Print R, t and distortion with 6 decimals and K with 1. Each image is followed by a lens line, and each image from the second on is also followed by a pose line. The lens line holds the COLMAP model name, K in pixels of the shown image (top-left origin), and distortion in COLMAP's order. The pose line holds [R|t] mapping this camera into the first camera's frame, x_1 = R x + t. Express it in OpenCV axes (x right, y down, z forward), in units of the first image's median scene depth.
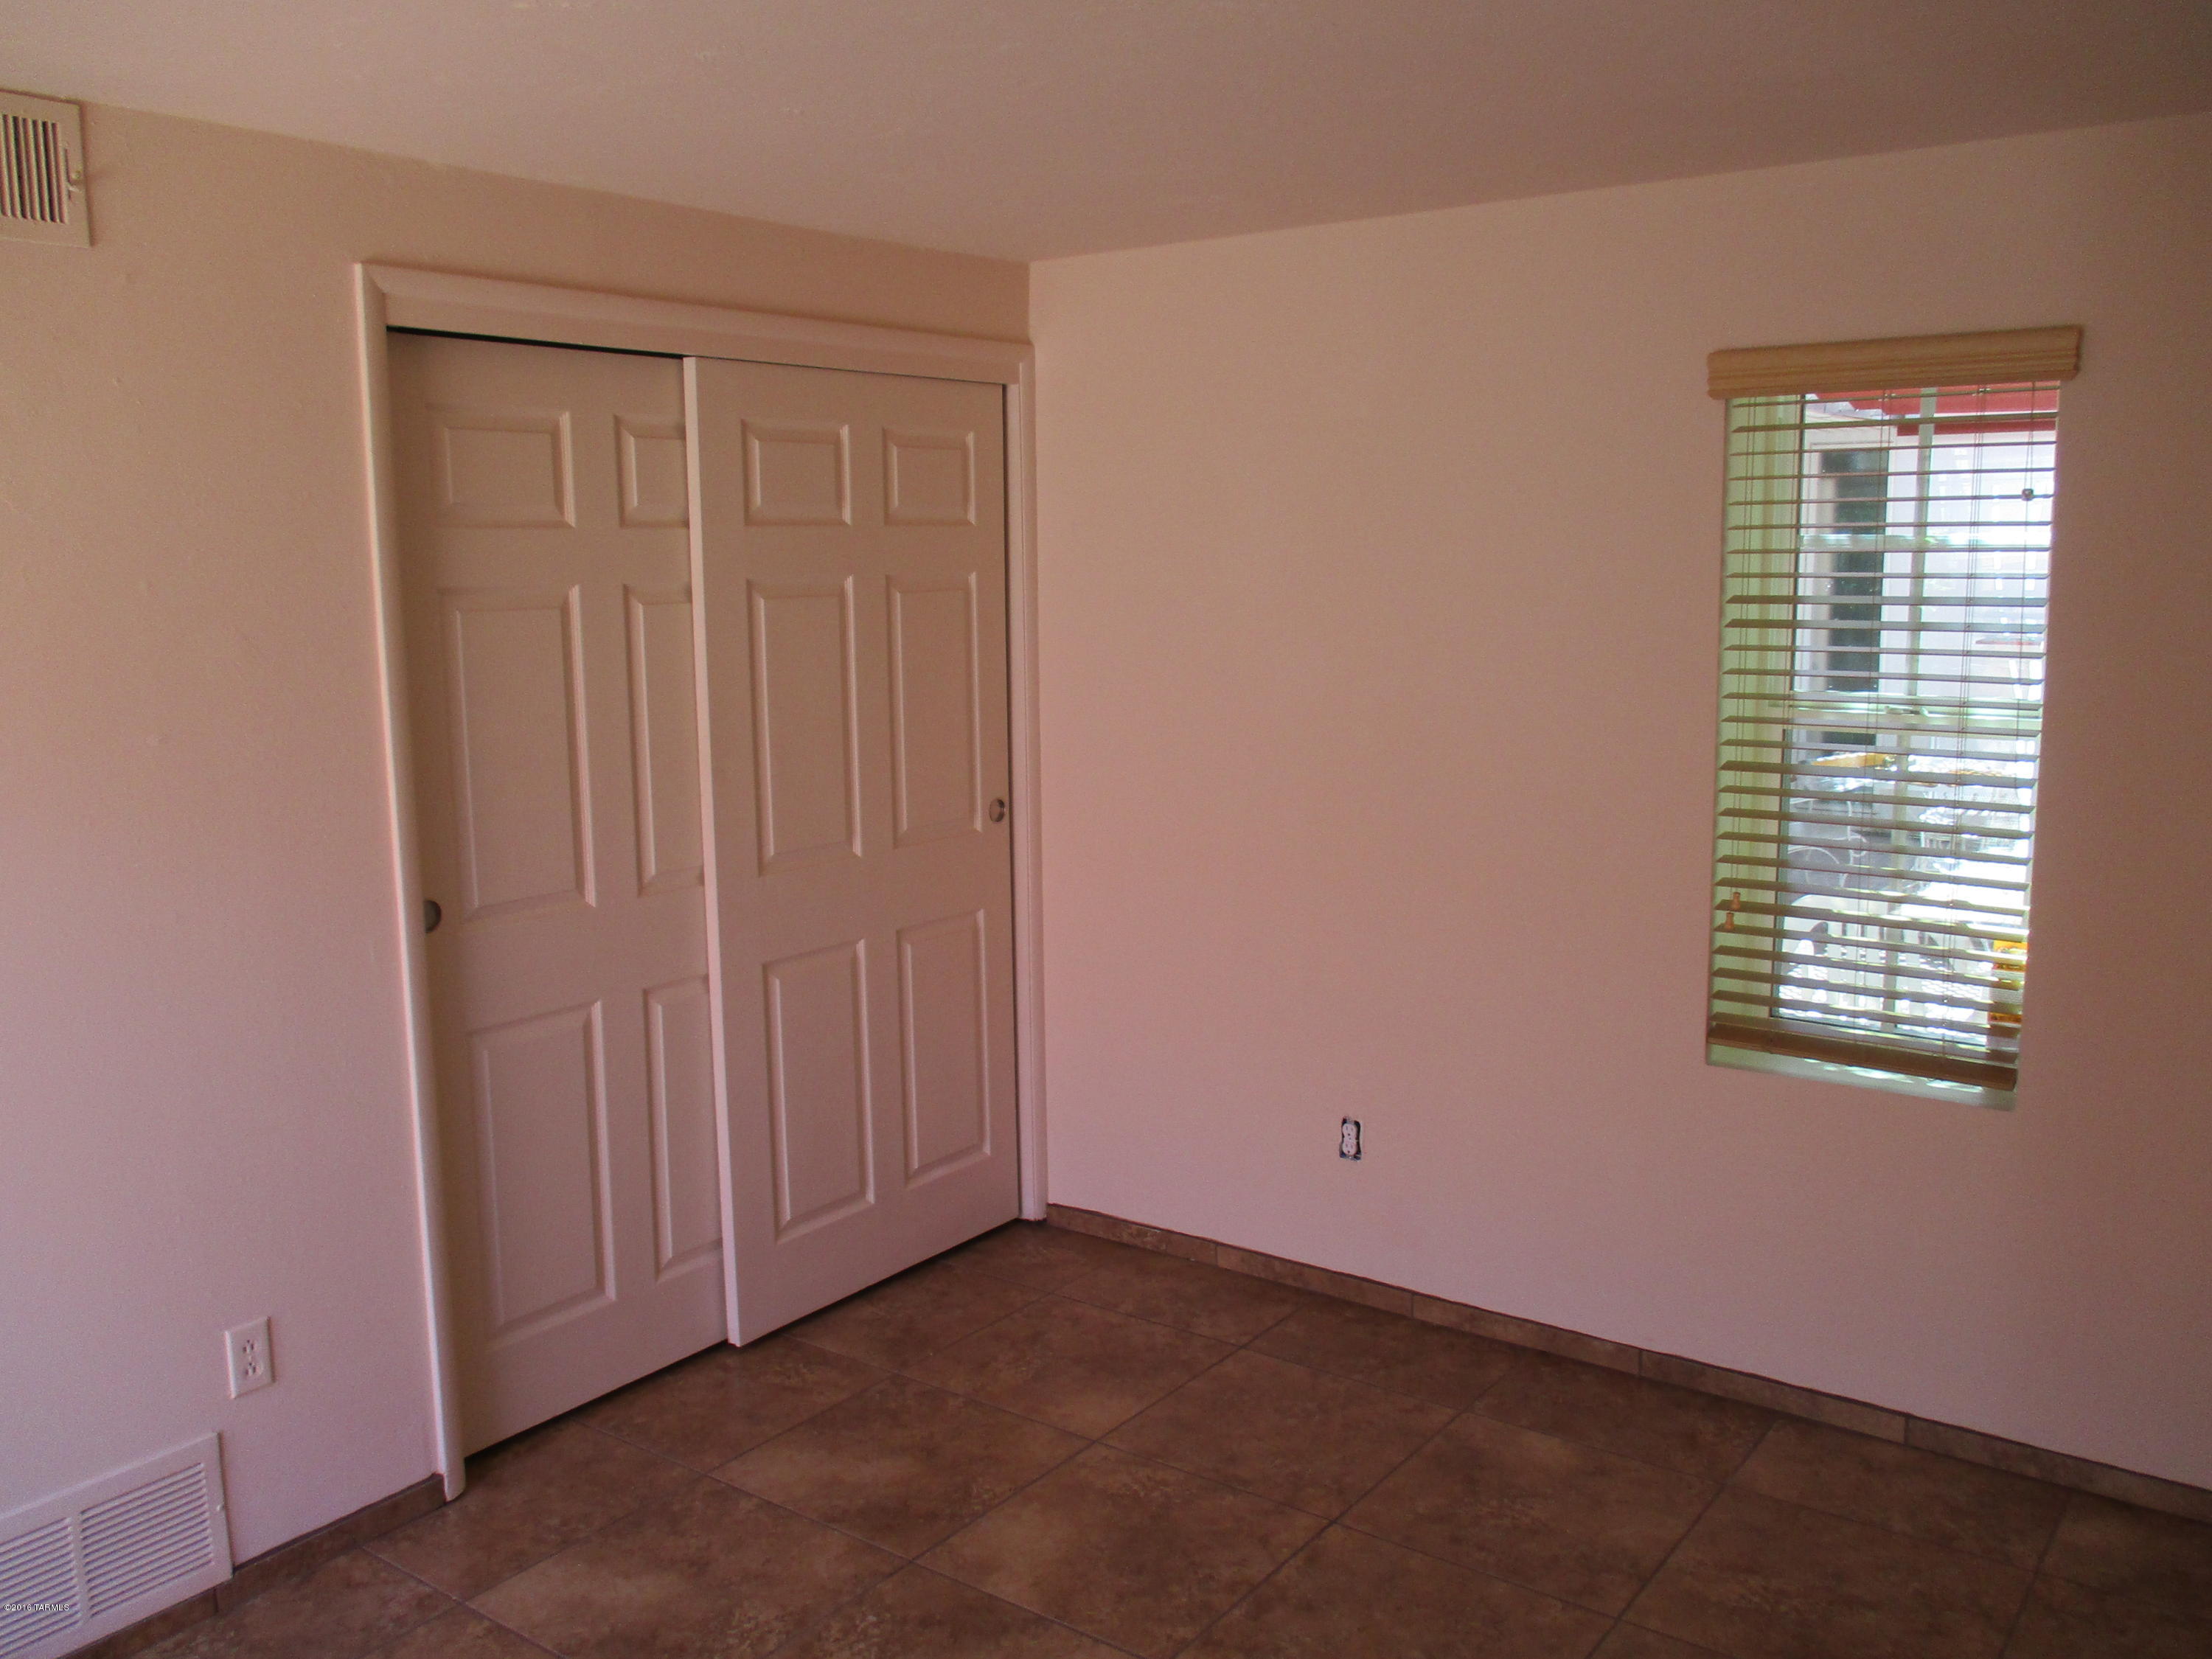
lens RADIAL K [[1828.3, 0, 1105.5], [0, 1828.3, 821.7], [0, 0, 1]] dist [-0.027454, 0.009252]
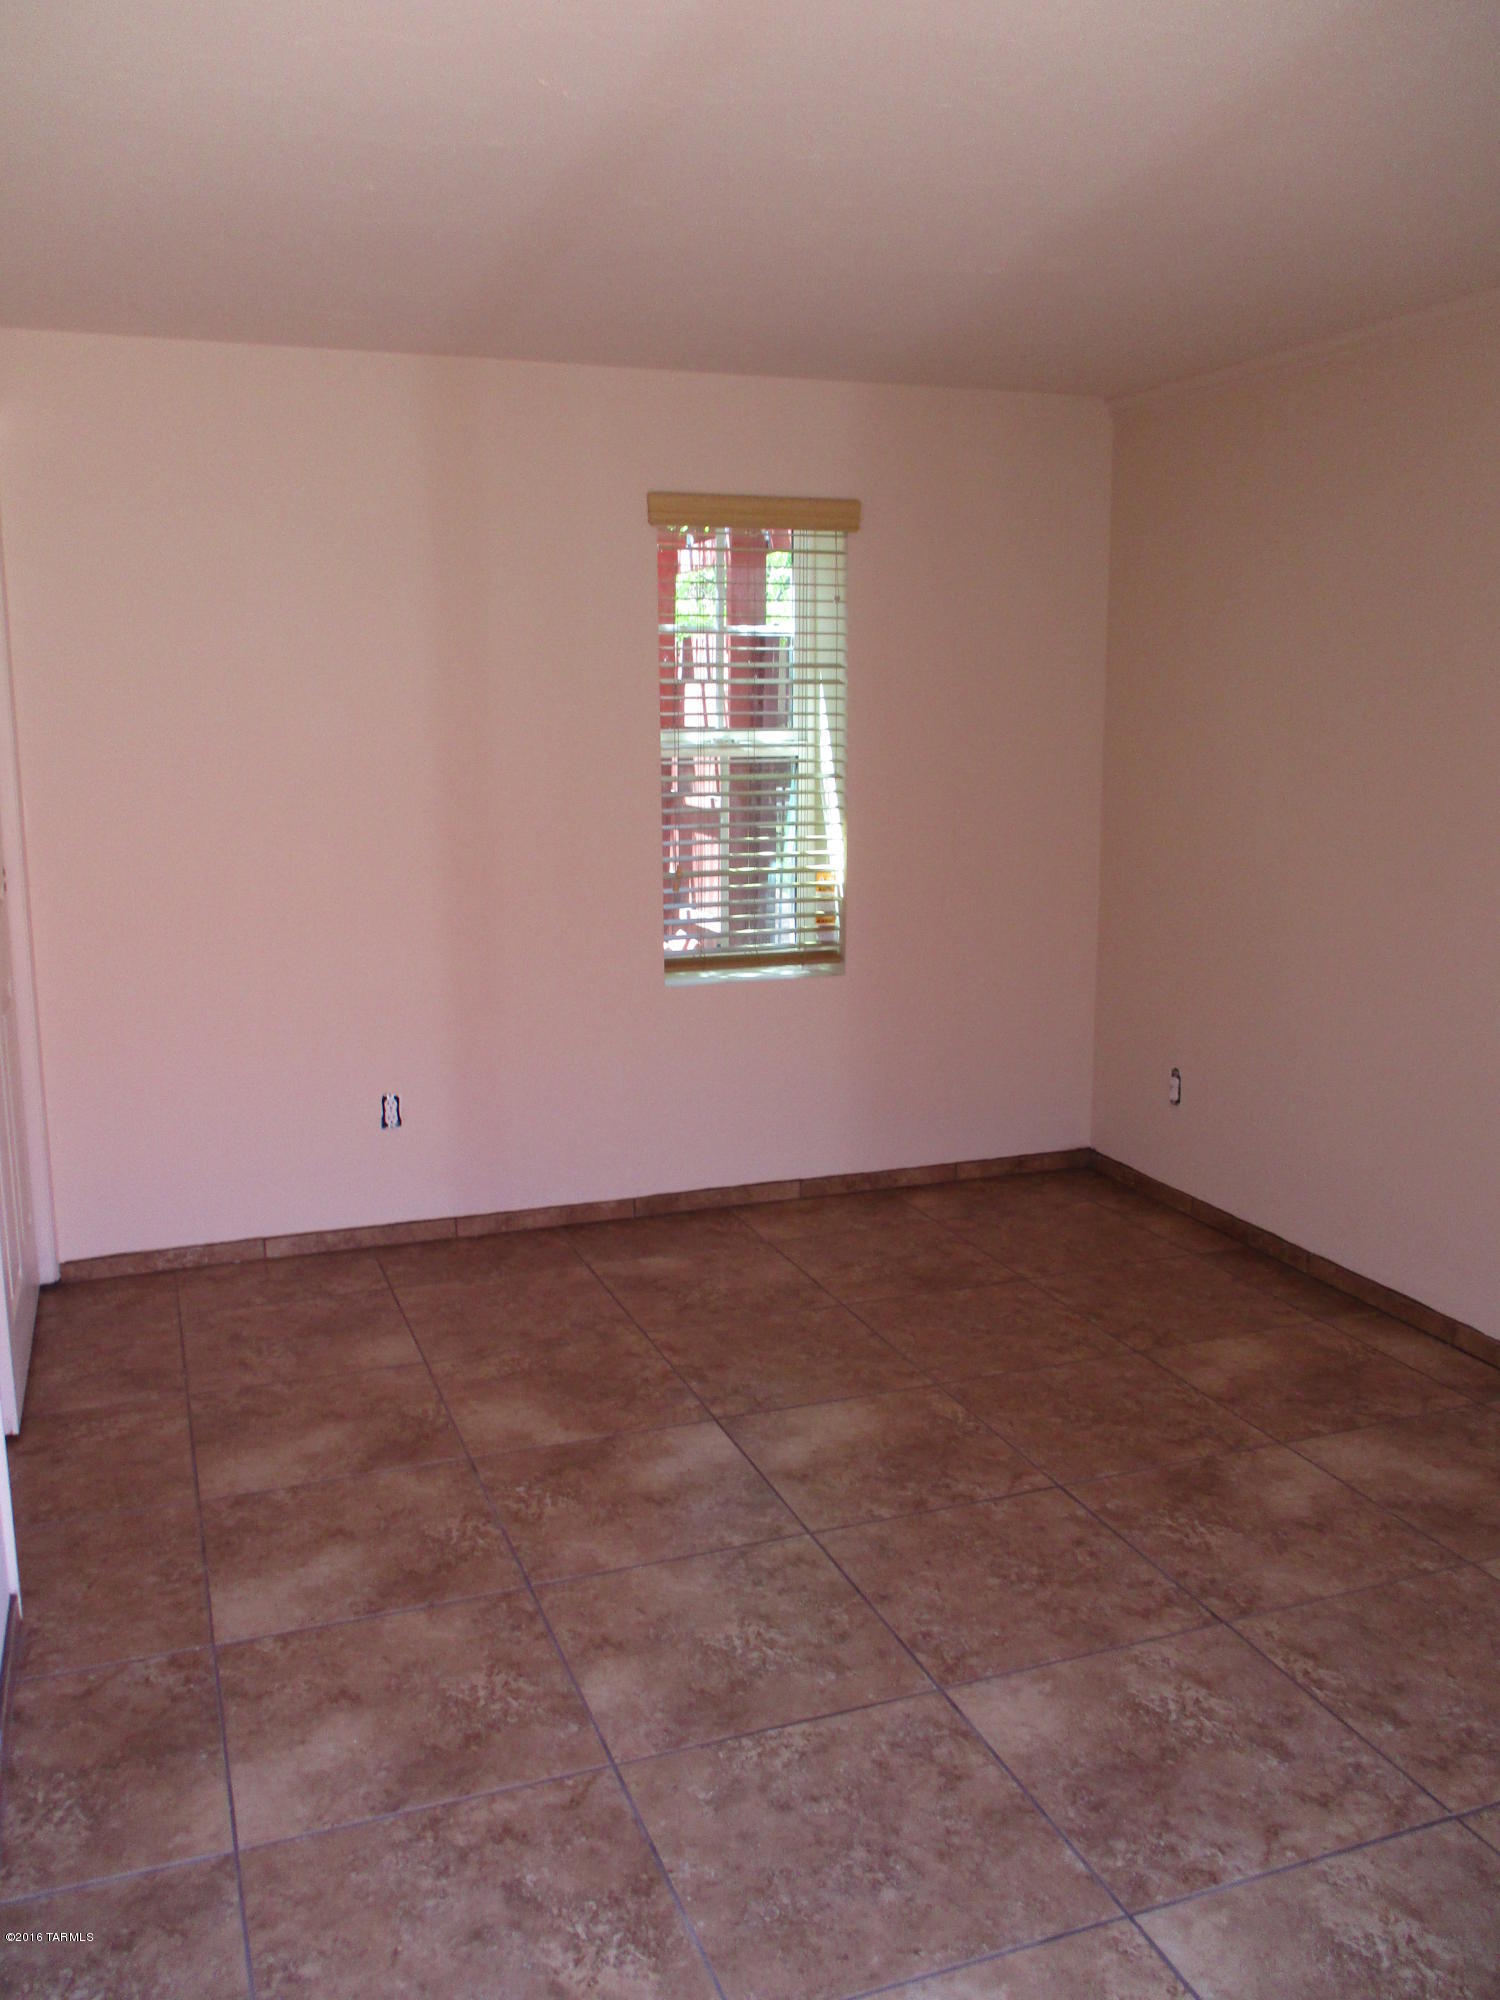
lens RADIAL K [[1679.8, 0, 750.0], [0, 1679.8, 1000.0], [0, 0, 1]] dist [-0.025363, 0.005029]
pose [[0.547290, -0.141594, 0.824879, -0.722345], [0.114333, 0.988994, 0.093907, 0.024131], [-0.829097, 0.042916, 0.557455, 0.188876]]
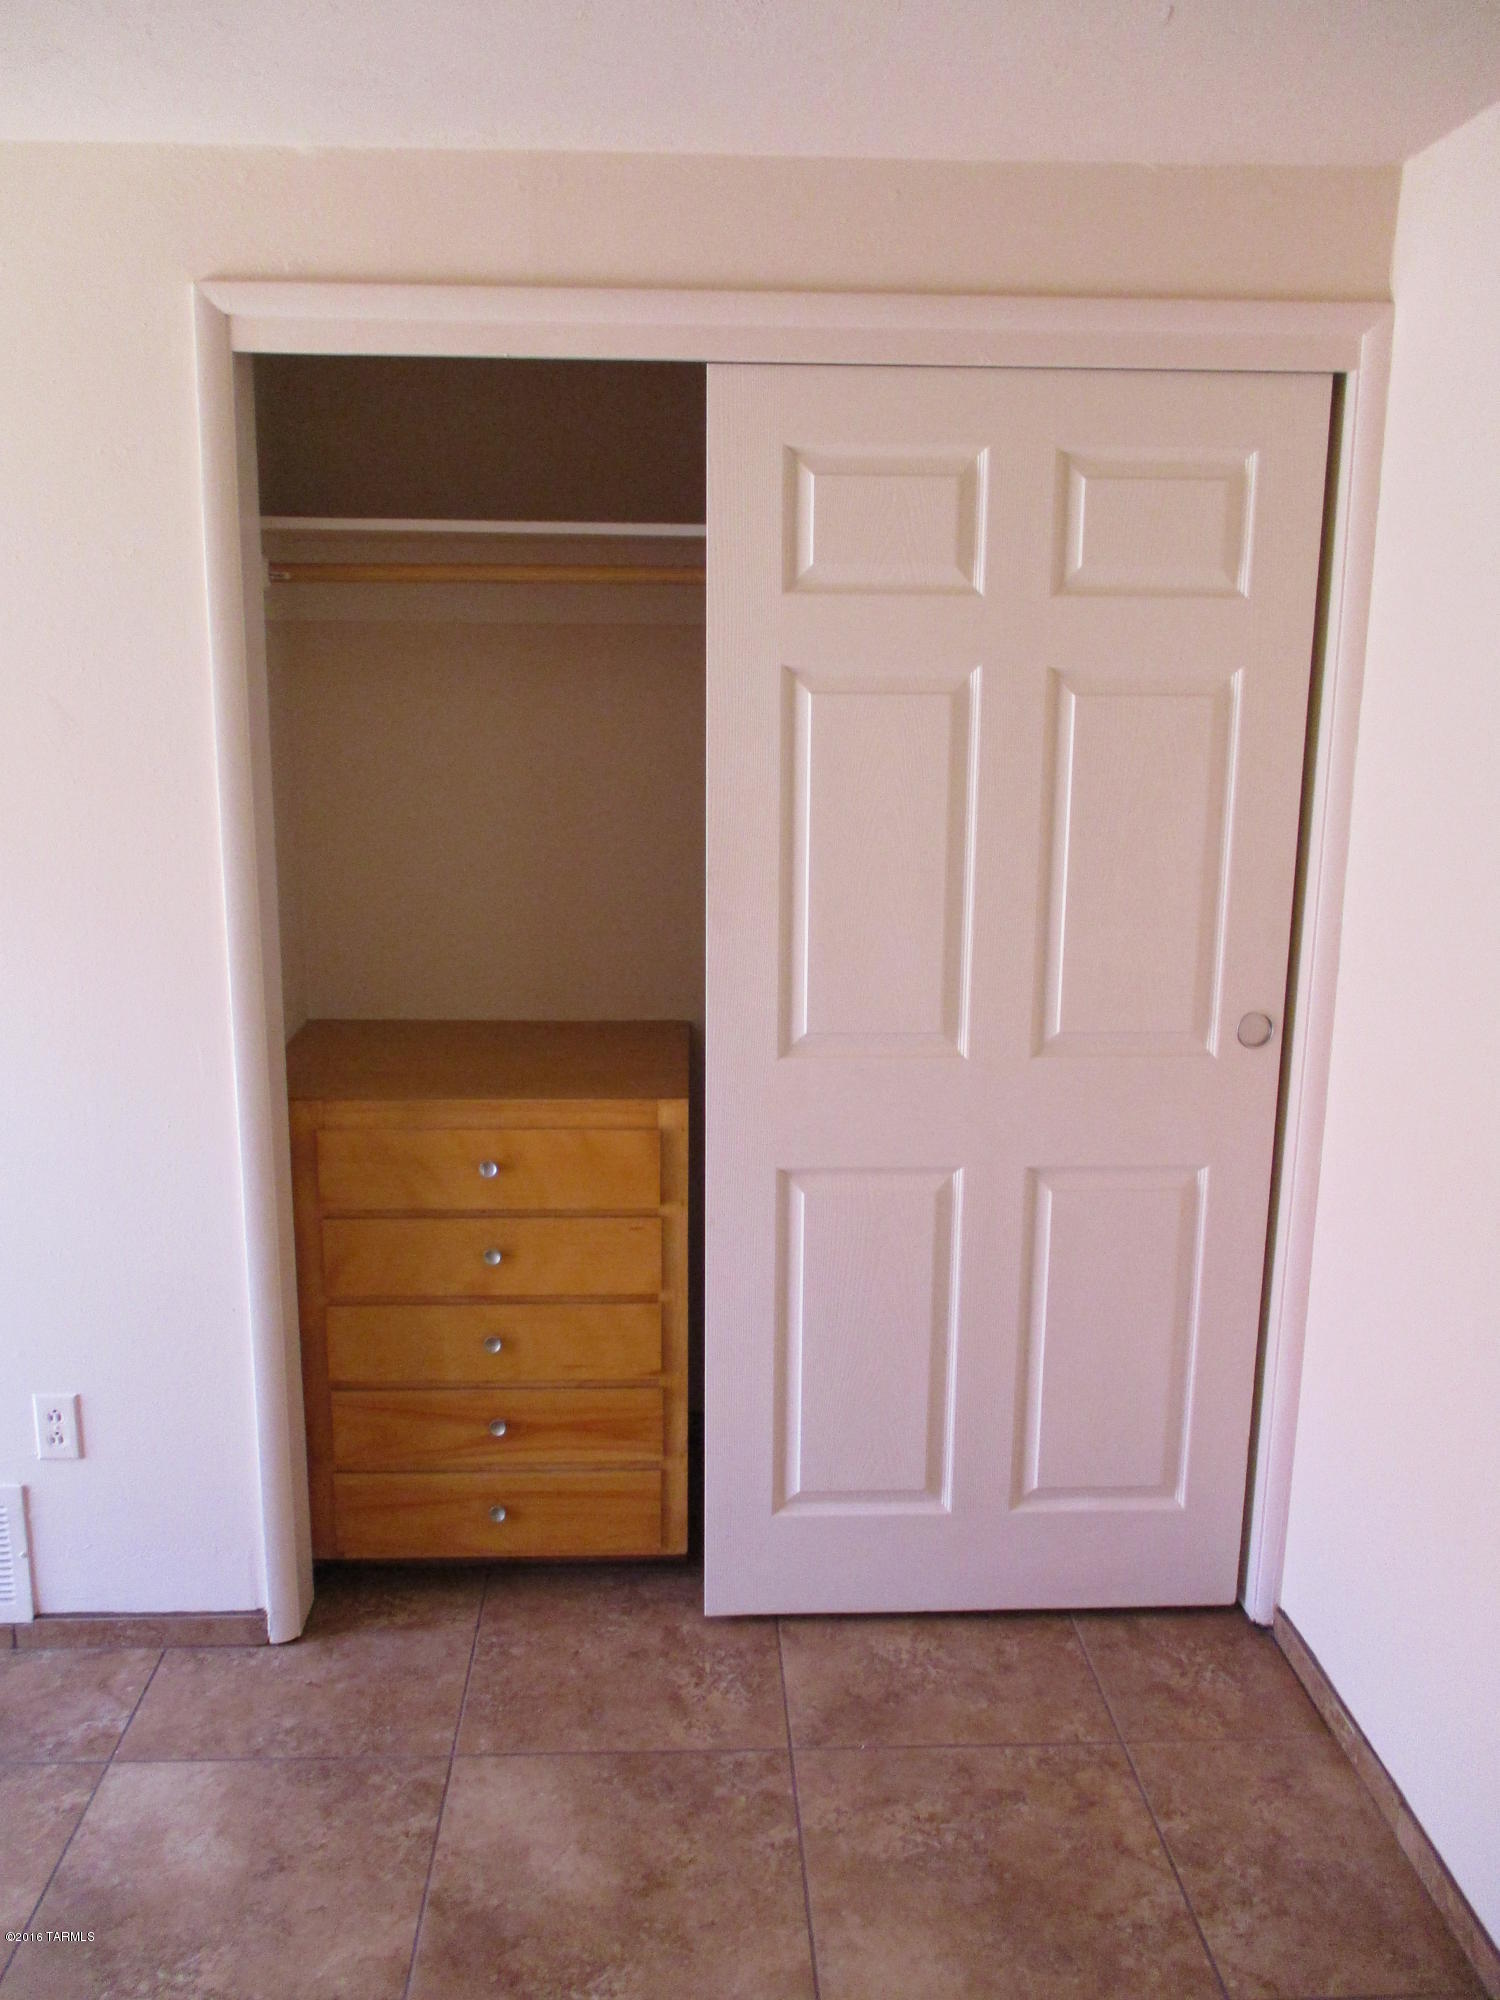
lens RADIAL K [[1679.8, 0, 750.0], [0, 1679.8, 1000.0], [0, 0, 1]] dist [-0.025363, 0.005029]
pose [[0.633277, 0.188903, -0.750517, 0.339964], [-0.132058, 0.981907, 0.135715, -0.091479], [0.762575, 0.013167, 0.646766, 0.557664]]
